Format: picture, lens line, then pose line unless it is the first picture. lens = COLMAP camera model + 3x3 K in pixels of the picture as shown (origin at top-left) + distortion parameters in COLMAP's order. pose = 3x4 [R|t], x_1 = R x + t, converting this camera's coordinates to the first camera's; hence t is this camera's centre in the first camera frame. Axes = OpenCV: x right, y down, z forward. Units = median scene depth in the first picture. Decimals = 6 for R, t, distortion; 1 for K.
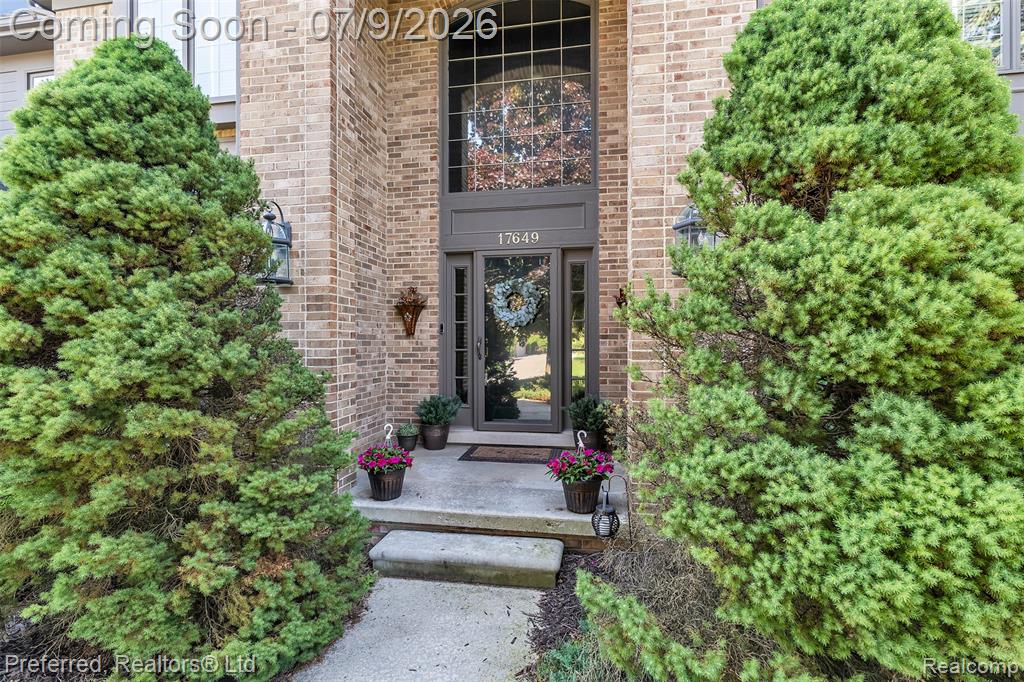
lens RADIAL K [[438.9, 0, 510.5], [0, 438.9, 336.4], [0, 0, 1]] dist [0.004063, 0.001042]
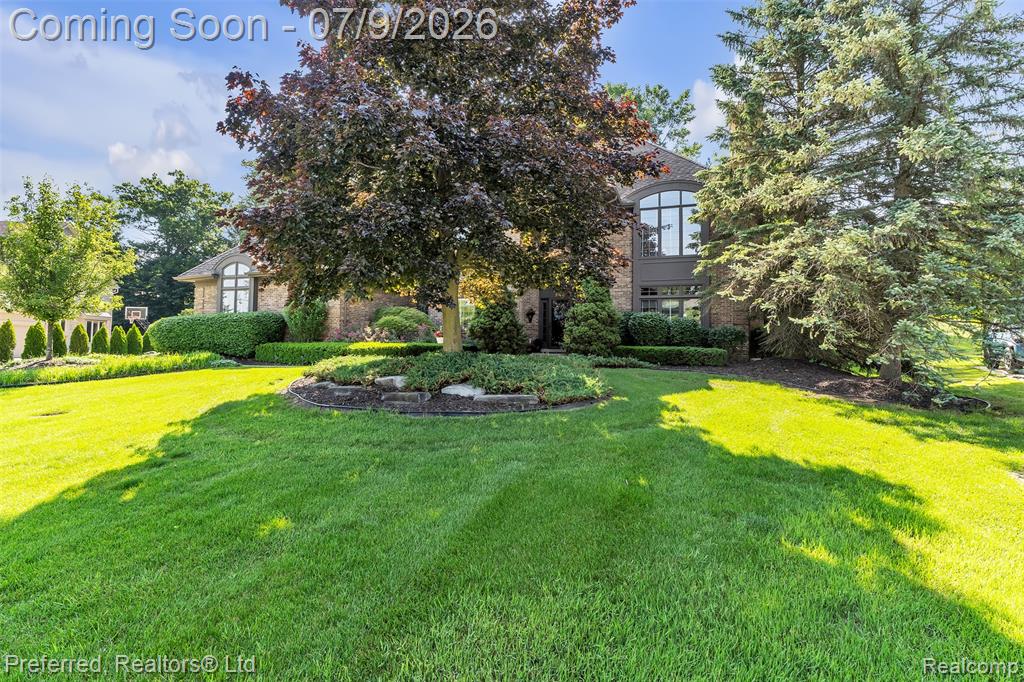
lens RADIAL K [[465.7, 0, 513.1], [0, 465.7, 337.0], [0, 0, 1]] dist [0.000226, 0.000048]
pose [[0.985726, 0.006521, -0.168230, 0.265471], [-0.009002, 0.999862, -0.013990, 0.173175], [0.168116, 0.015305, 0.985648, -2.732725]]
